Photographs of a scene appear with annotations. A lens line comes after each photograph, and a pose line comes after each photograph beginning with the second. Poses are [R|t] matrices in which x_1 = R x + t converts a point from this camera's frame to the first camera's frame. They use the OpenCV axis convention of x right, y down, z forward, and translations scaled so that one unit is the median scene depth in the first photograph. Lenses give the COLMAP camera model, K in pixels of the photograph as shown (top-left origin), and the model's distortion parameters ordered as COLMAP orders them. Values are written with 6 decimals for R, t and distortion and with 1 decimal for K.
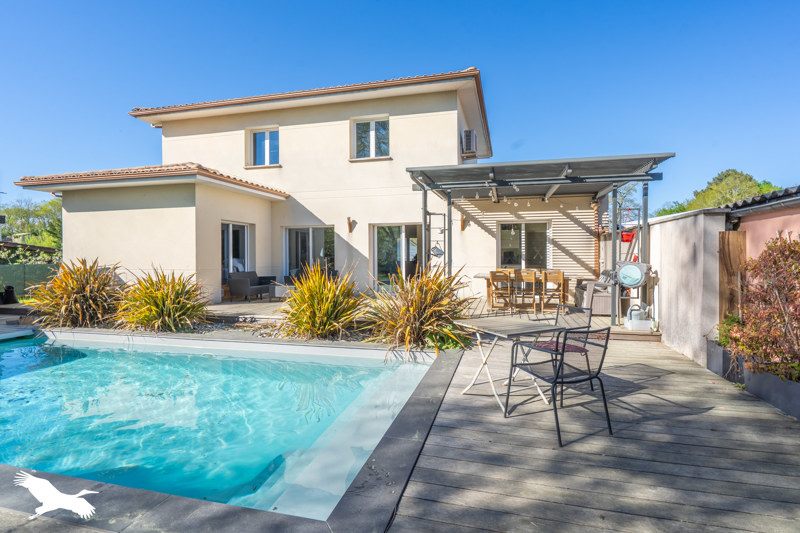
lens RADIAL K [[416.7, 0, 400.0], [0, 416.7, 266.5], [0, 0, 1]] dist [0.022162, 0.000101]
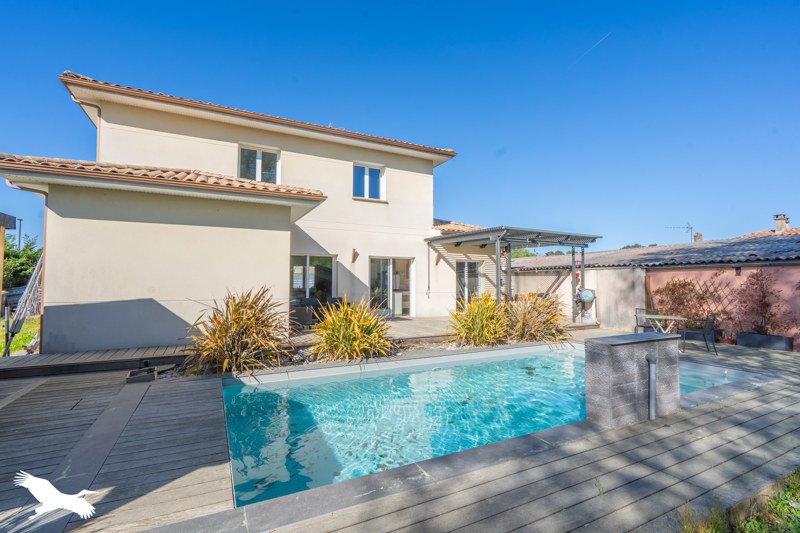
lens RADIAL K [[366.0, 0, 400.0], [0, 366.0, 266.5], [0, 0, 1]] dist [-0.000374, -0.000021]
pose [[0.740323, 0.036111, 0.671281, -0.681860], [0.008557, 0.997969, -0.063122, -0.009873], [-0.672197, 0.052475, 0.738511, 0.212721]]
